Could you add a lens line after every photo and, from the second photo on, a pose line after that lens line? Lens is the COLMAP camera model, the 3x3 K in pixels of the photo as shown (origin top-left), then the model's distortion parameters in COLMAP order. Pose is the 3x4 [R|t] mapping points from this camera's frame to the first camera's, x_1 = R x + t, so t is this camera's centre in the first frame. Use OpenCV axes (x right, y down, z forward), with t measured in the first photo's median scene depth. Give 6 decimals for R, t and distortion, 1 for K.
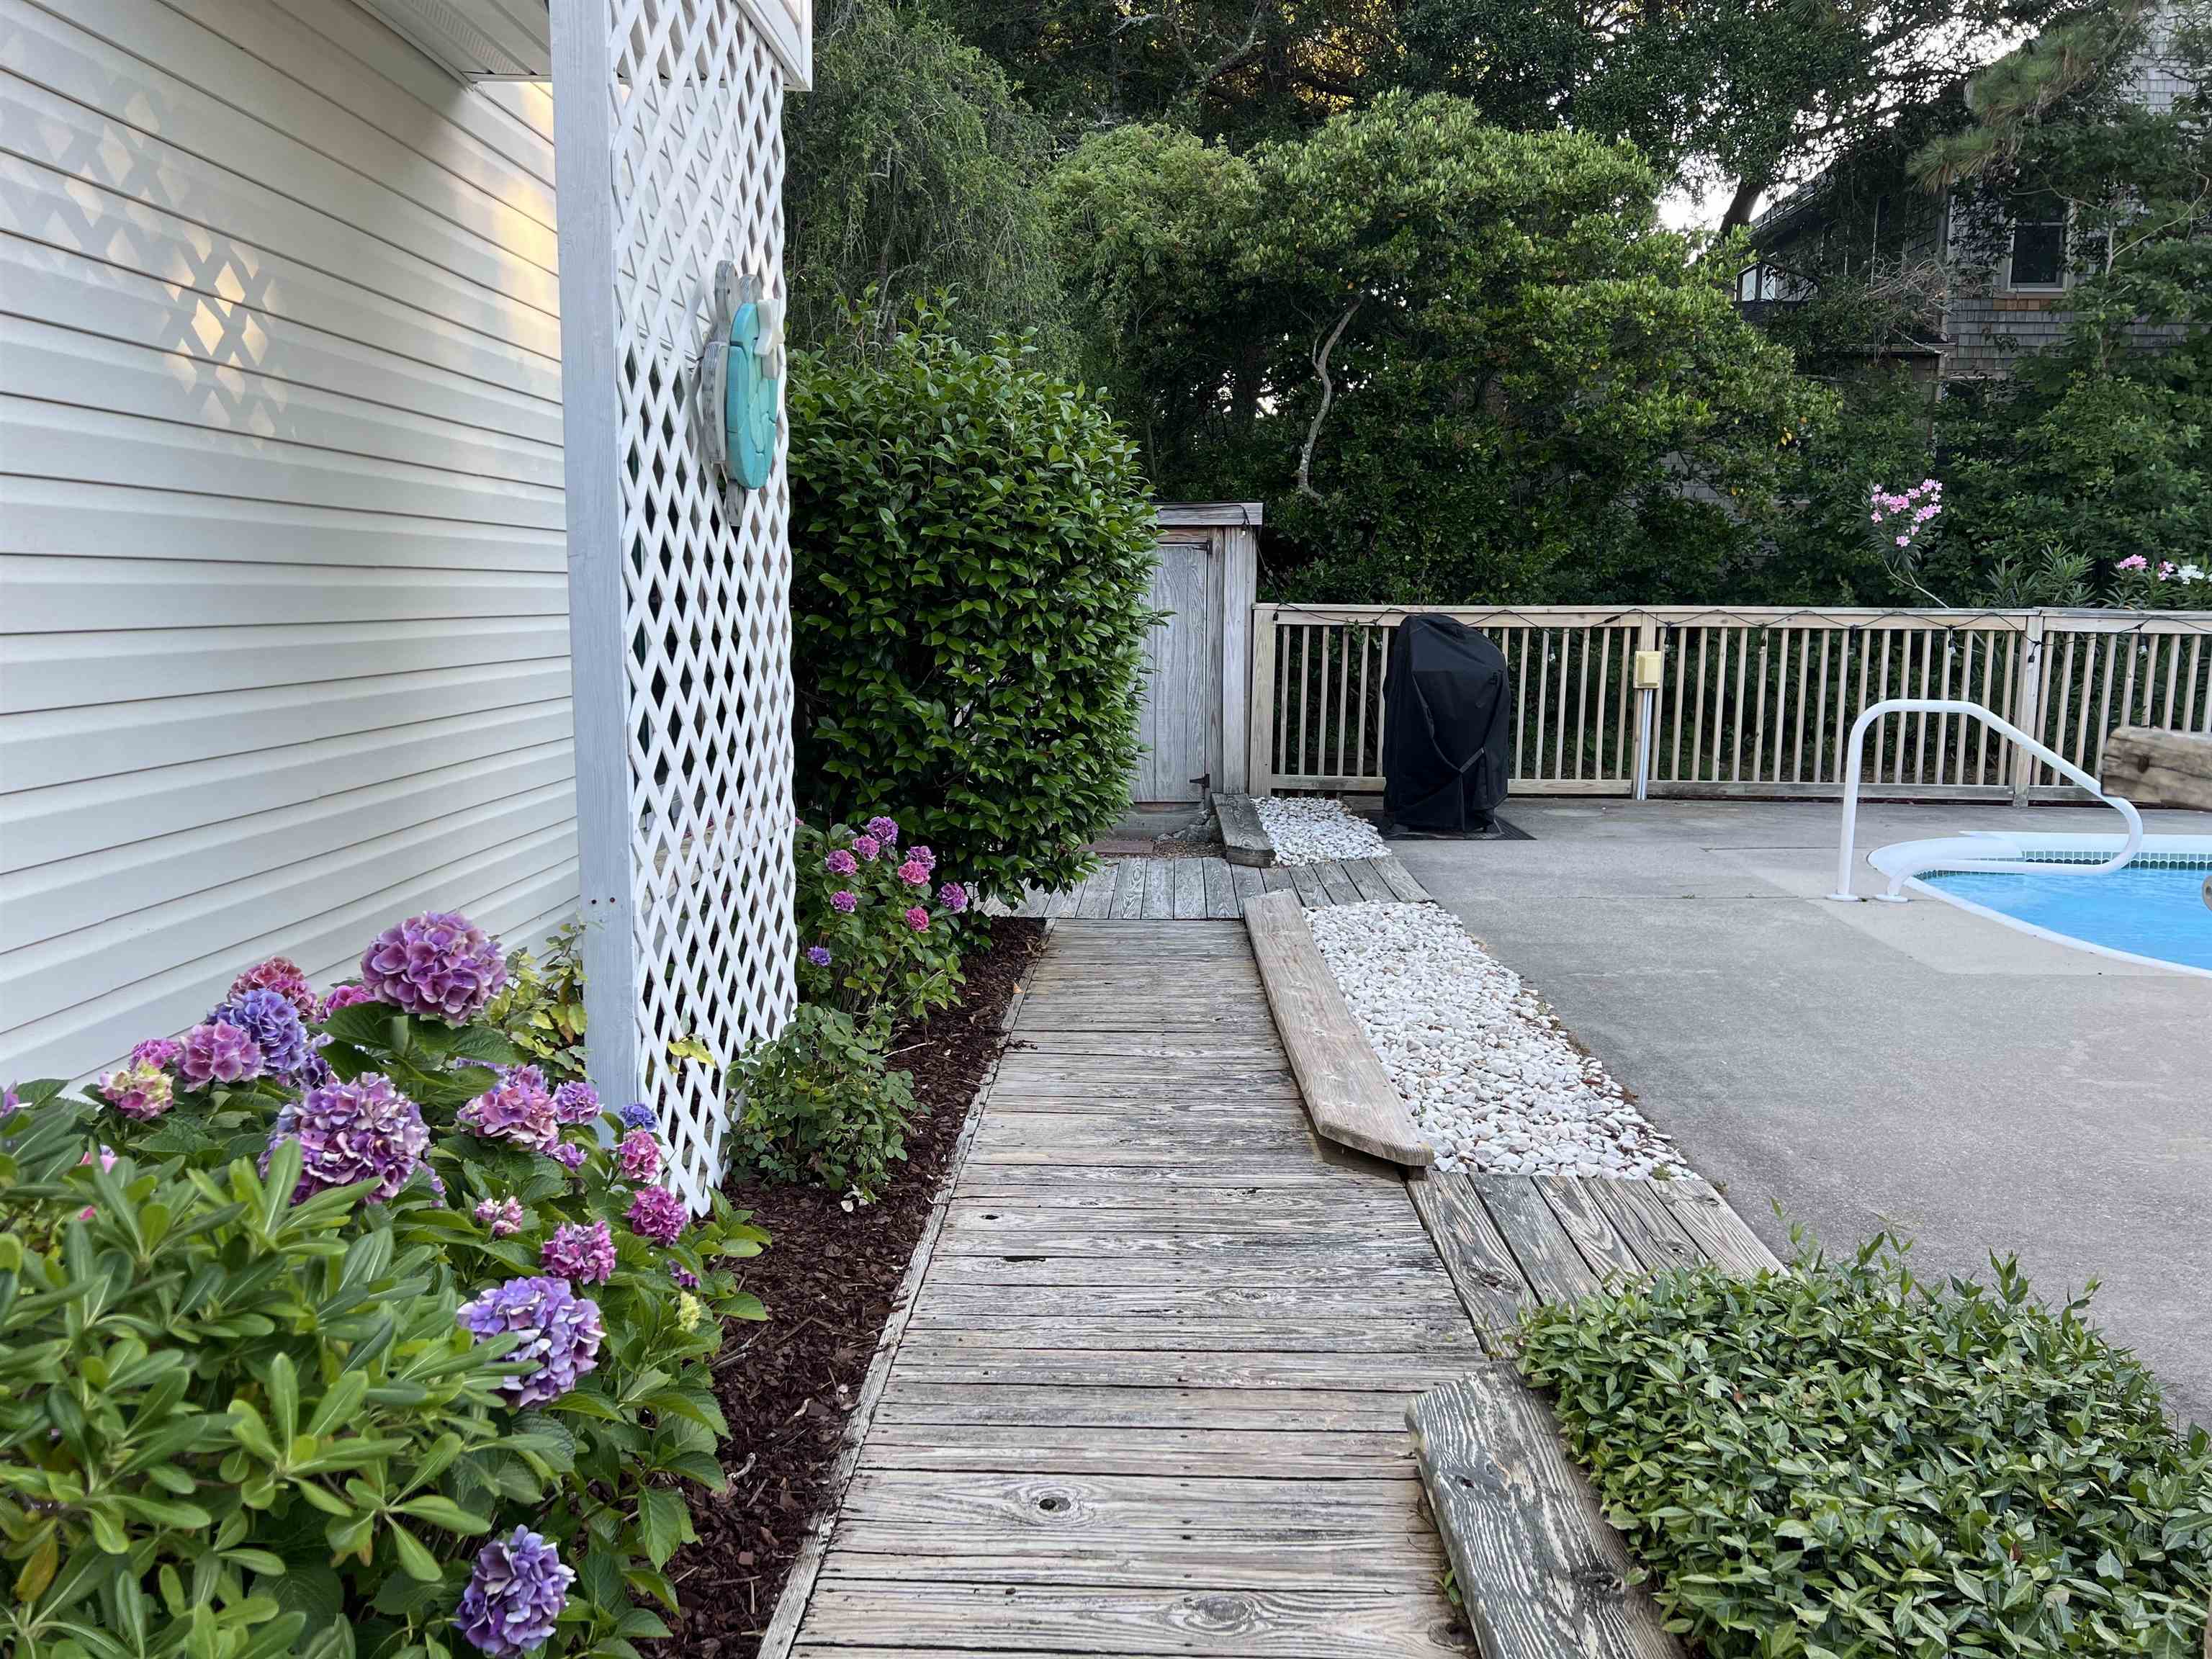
lens RADIAL K [[1638.8, 0, 1109.5], [0, 1638.8, 841.1], [0, 0, 1]] dist [0.055849, -0.058443]
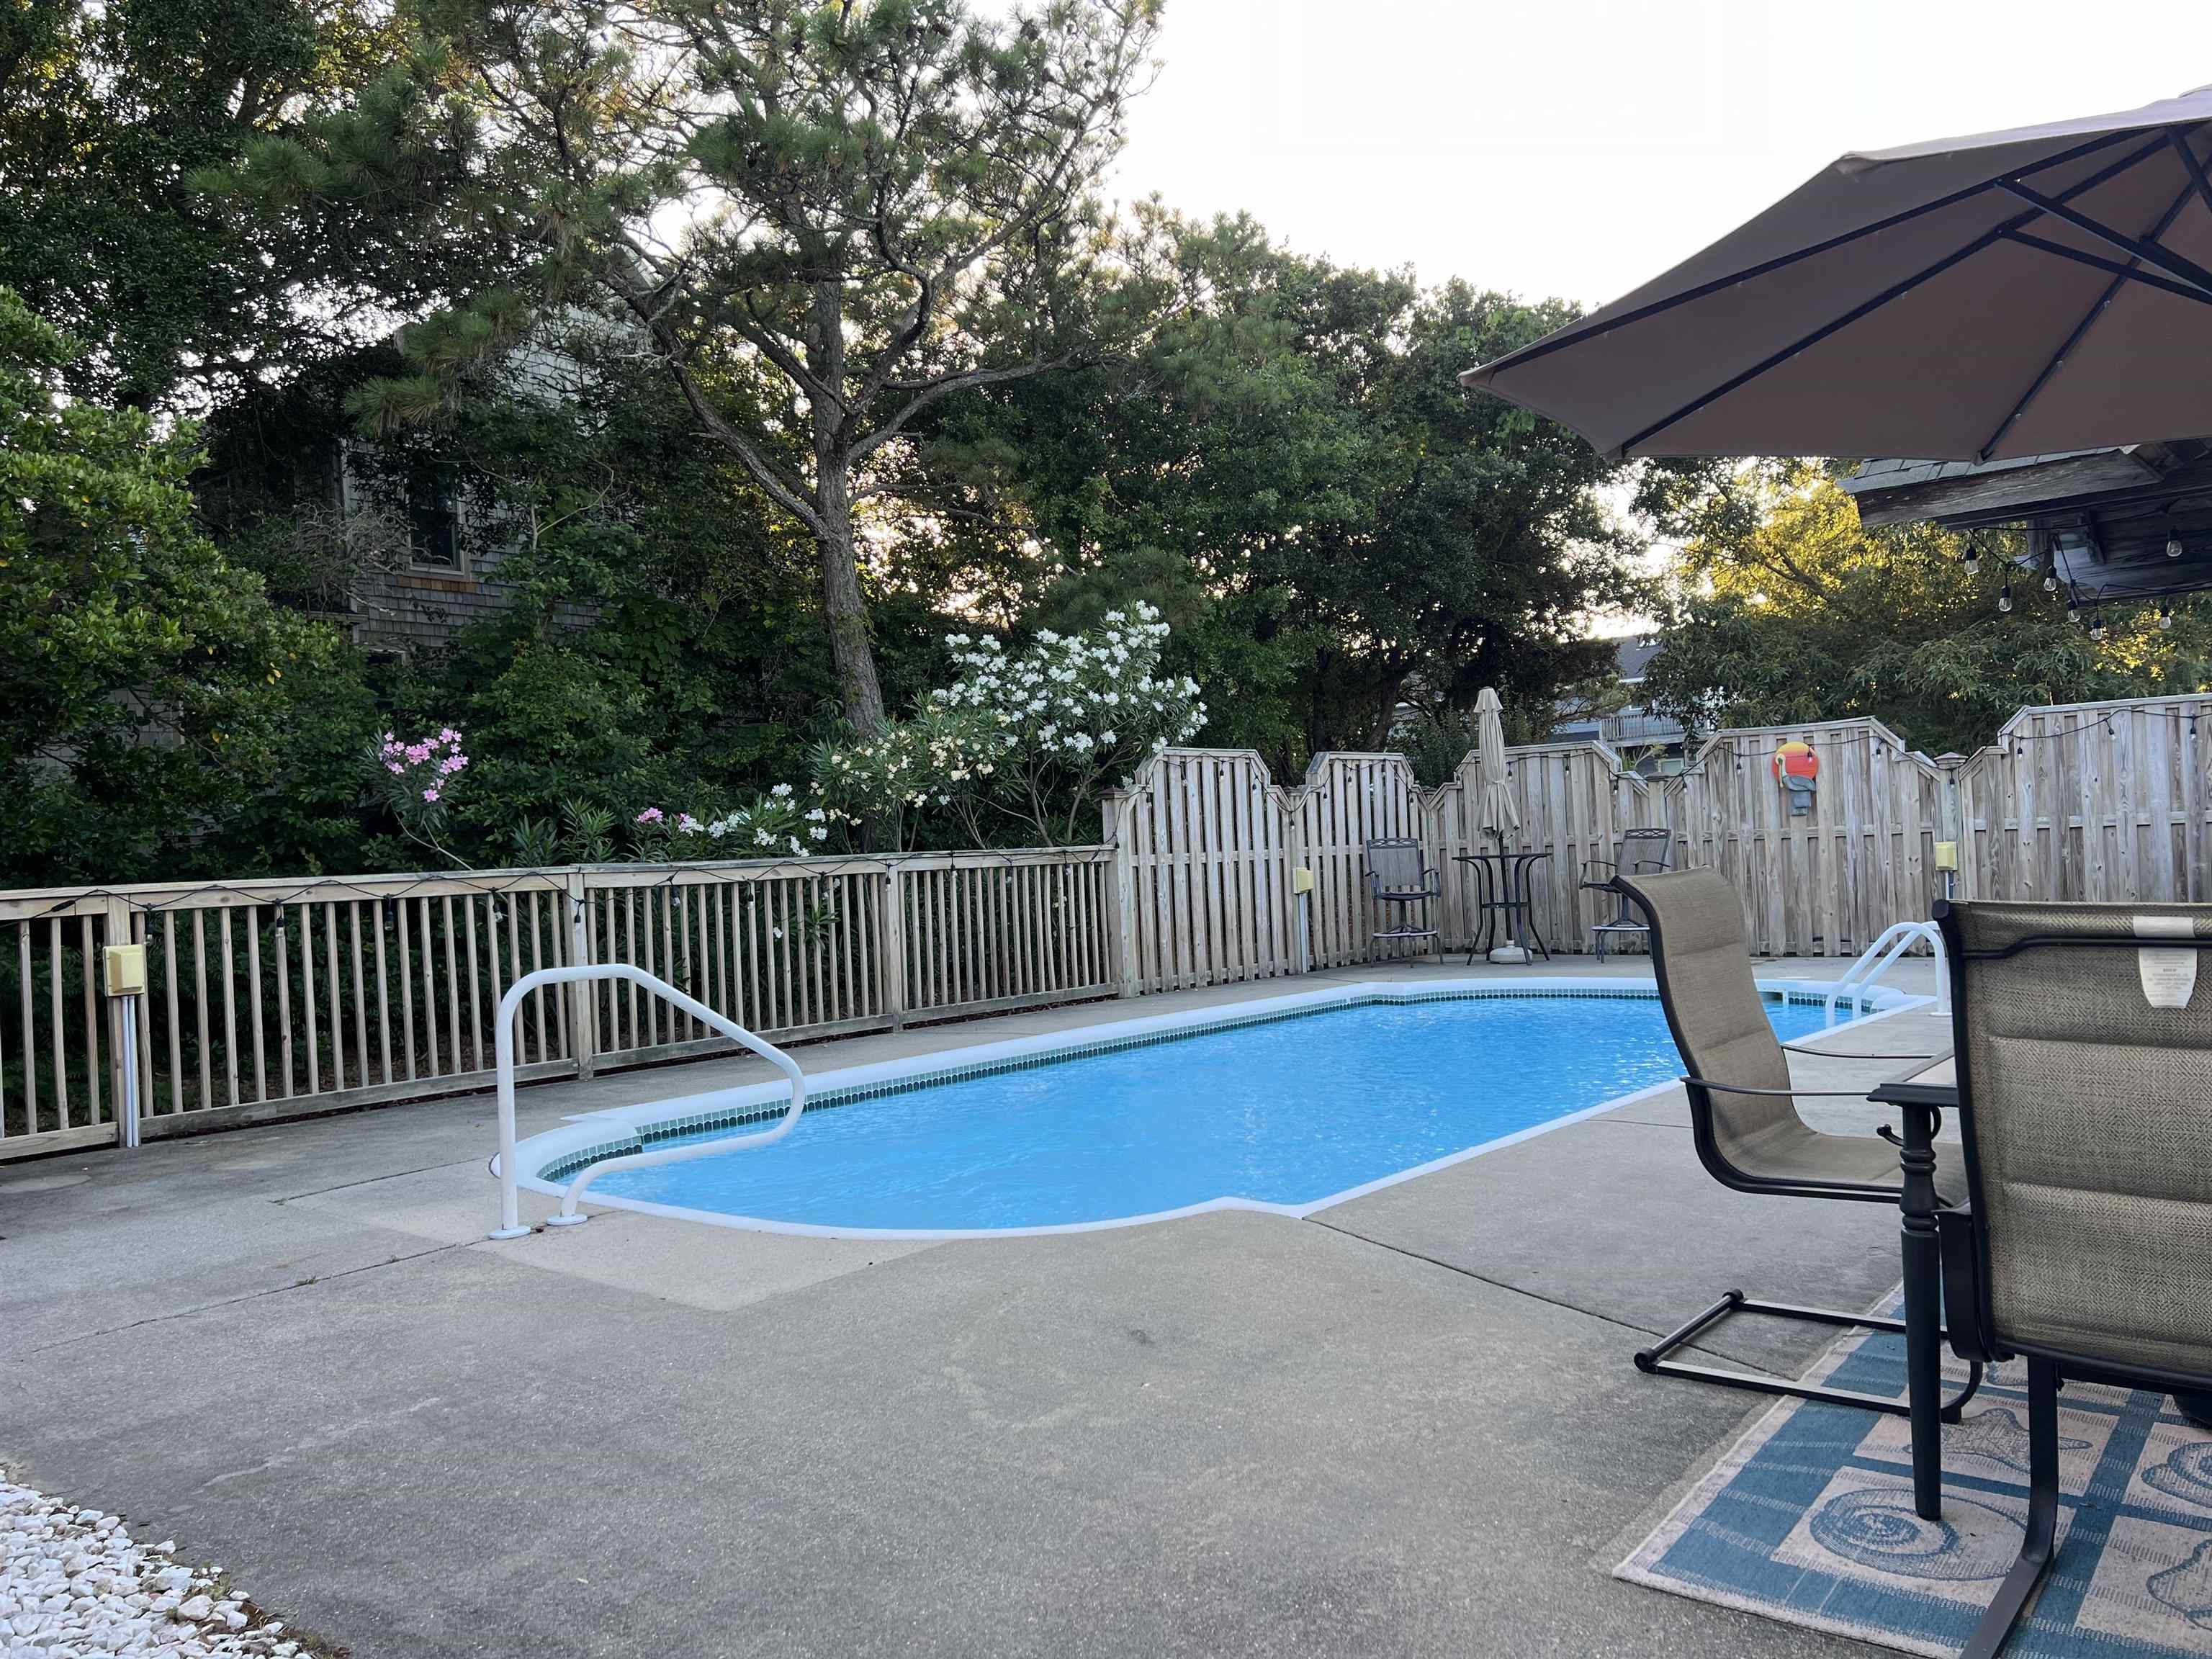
lens RADIAL K [[1638.8, 0, 1109.5], [0, 1638.8, 841.1], [0, 0, 1]] dist [0.055849, -0.058443]
pose [[0.612053, -0.034723, 0.790054, 0.010832], [0.170387, 0.981362, -0.088868, -0.019618], [-0.772243, 0.189007, 0.606561, 0.199712]]
